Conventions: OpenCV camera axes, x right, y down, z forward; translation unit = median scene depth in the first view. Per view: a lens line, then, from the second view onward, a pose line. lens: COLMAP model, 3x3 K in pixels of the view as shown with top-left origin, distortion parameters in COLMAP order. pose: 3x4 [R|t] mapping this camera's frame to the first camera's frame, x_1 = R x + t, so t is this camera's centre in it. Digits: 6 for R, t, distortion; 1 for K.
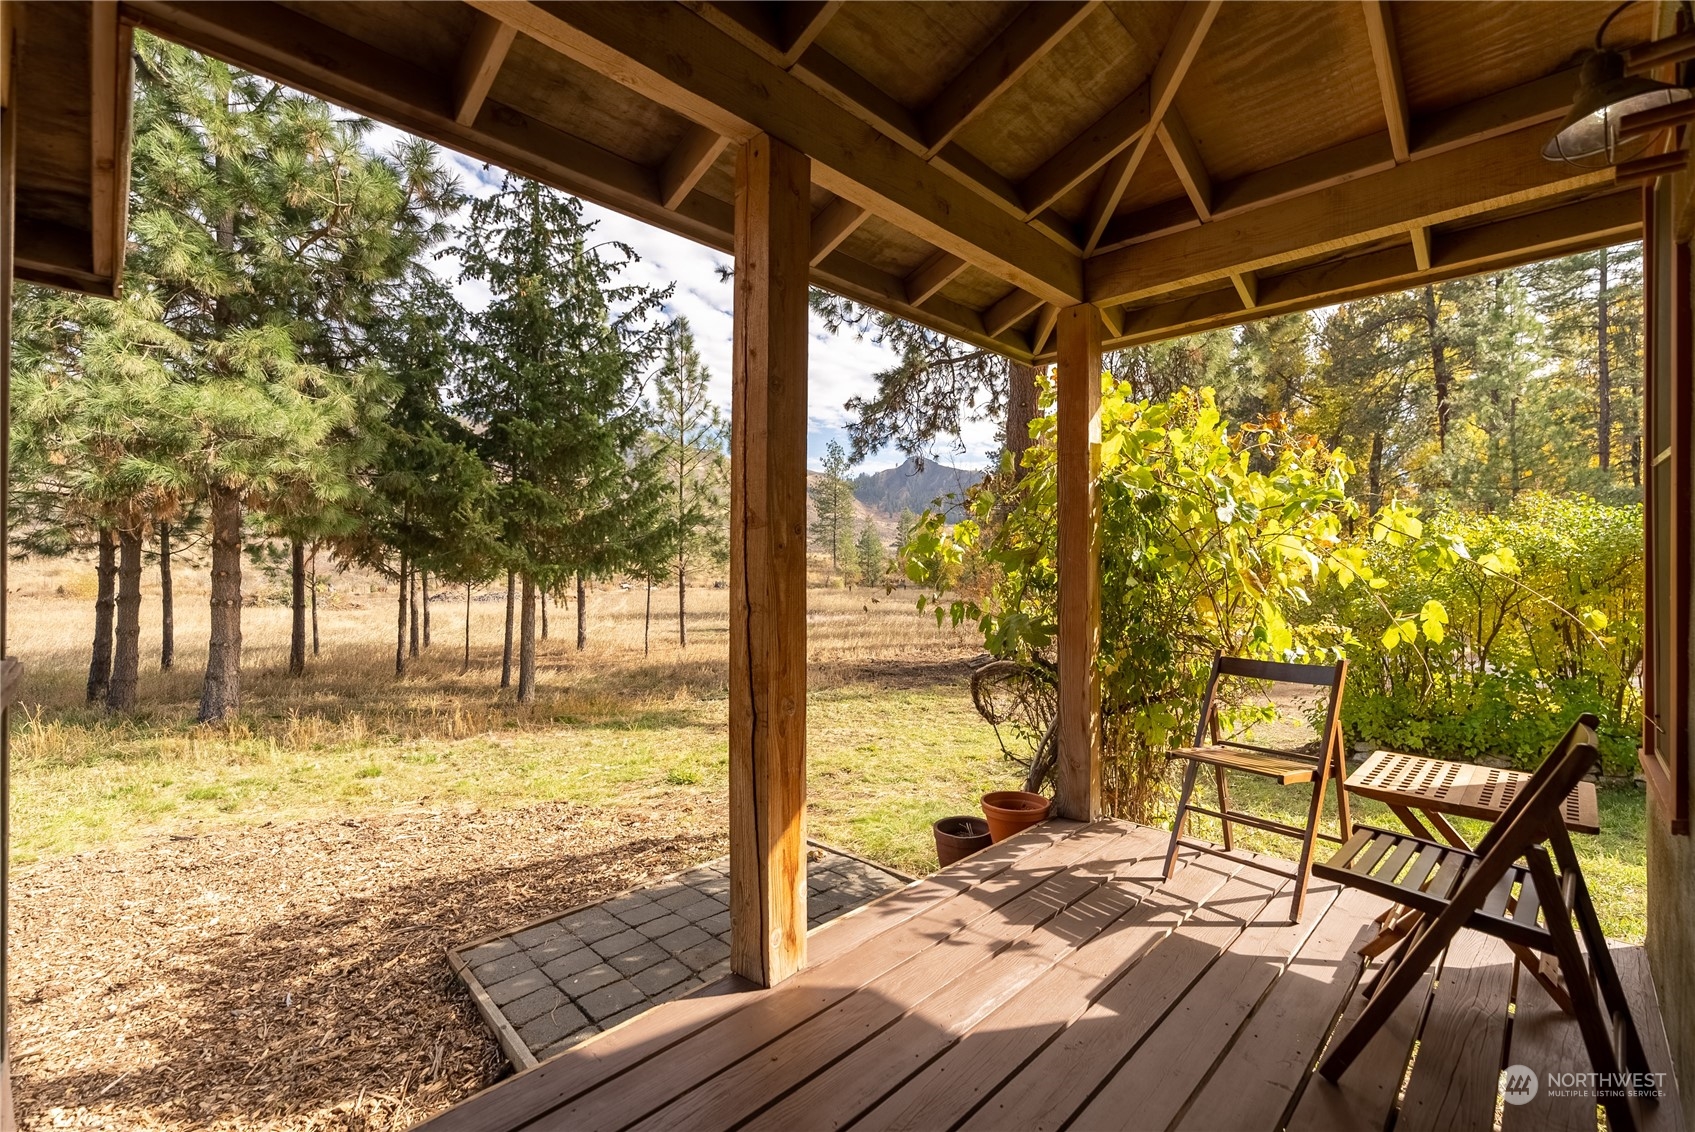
lens RADIAL K [[728.5, 0, 842.3], [0, 728.5, 566.8], [0, 0, 1]] dist [0.008260, -0.001553]
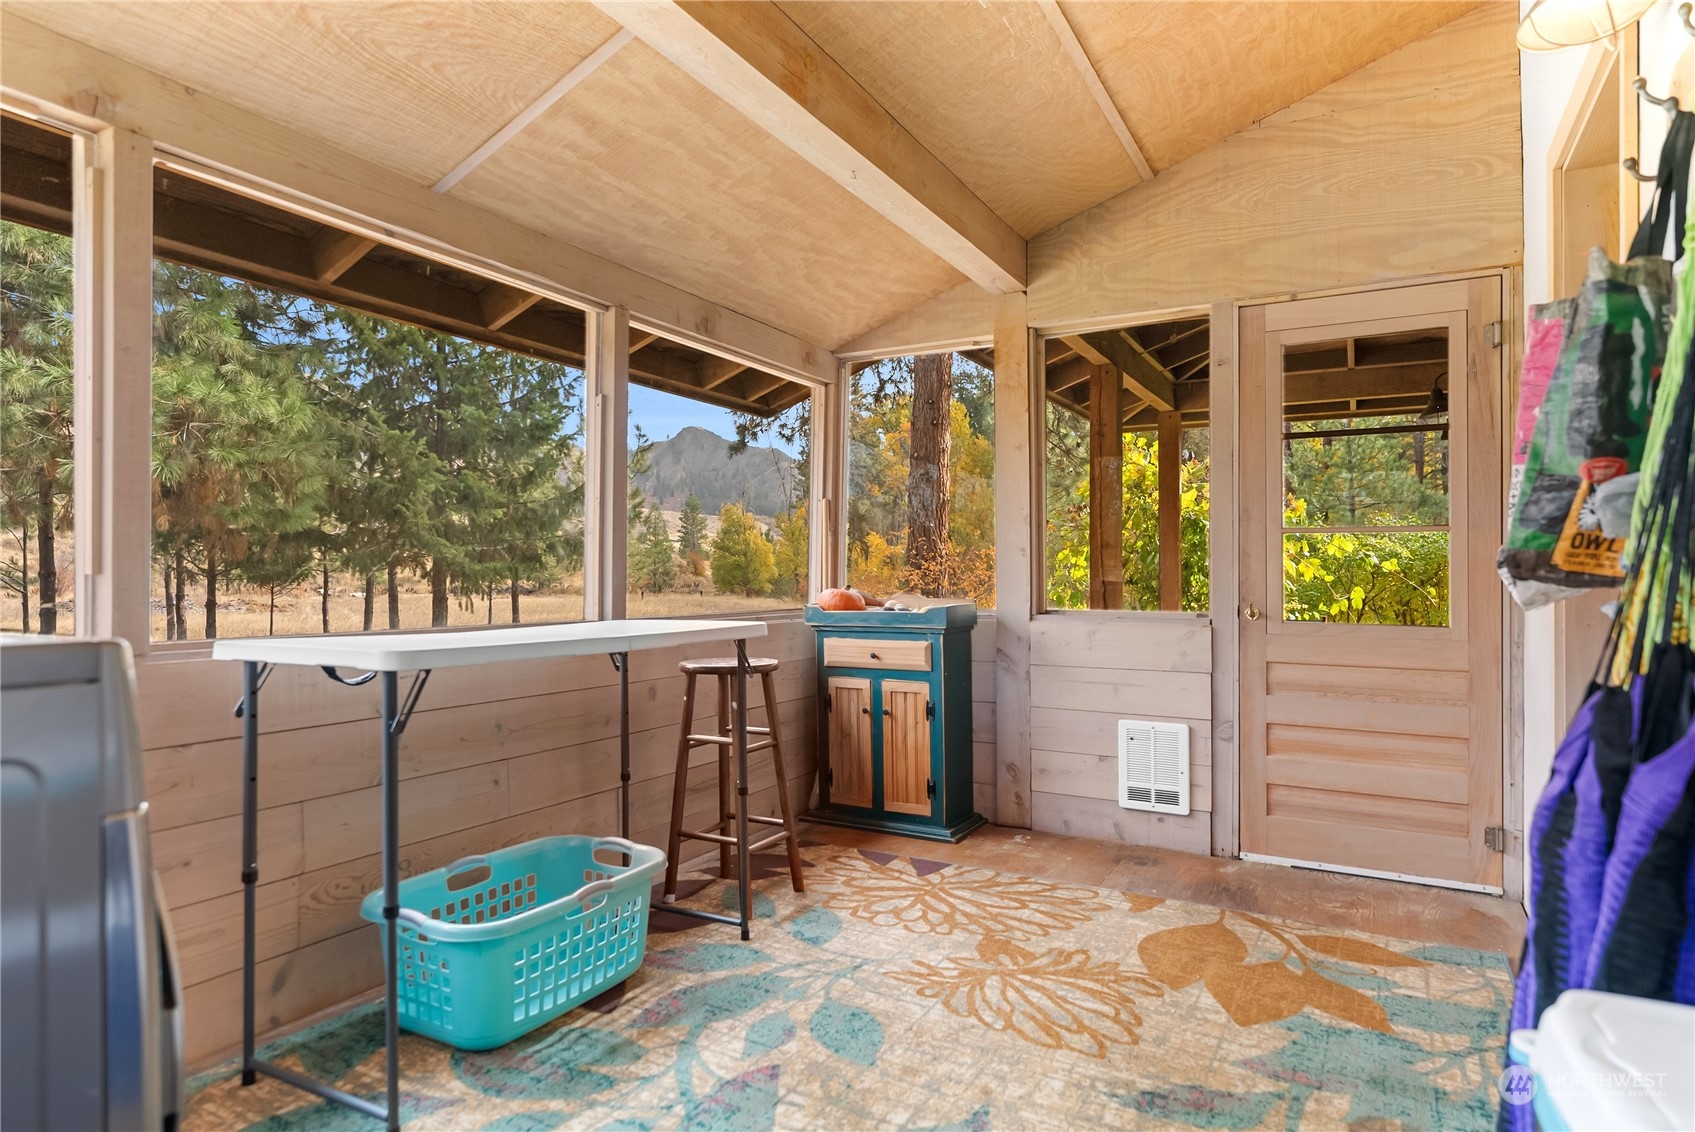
lens RADIAL K [[934.3, 0, 856.1], [0, 934.3, 565.7], [0, 0, 1]] dist [0.036878, 0.000787]
pose [[0.964173, 0.002973, 0.265257, -0.934929], [-0.001248, 0.999977, -0.006672, 0.008031], [-0.265271, 0.006102, 0.964155, -0.865512]]
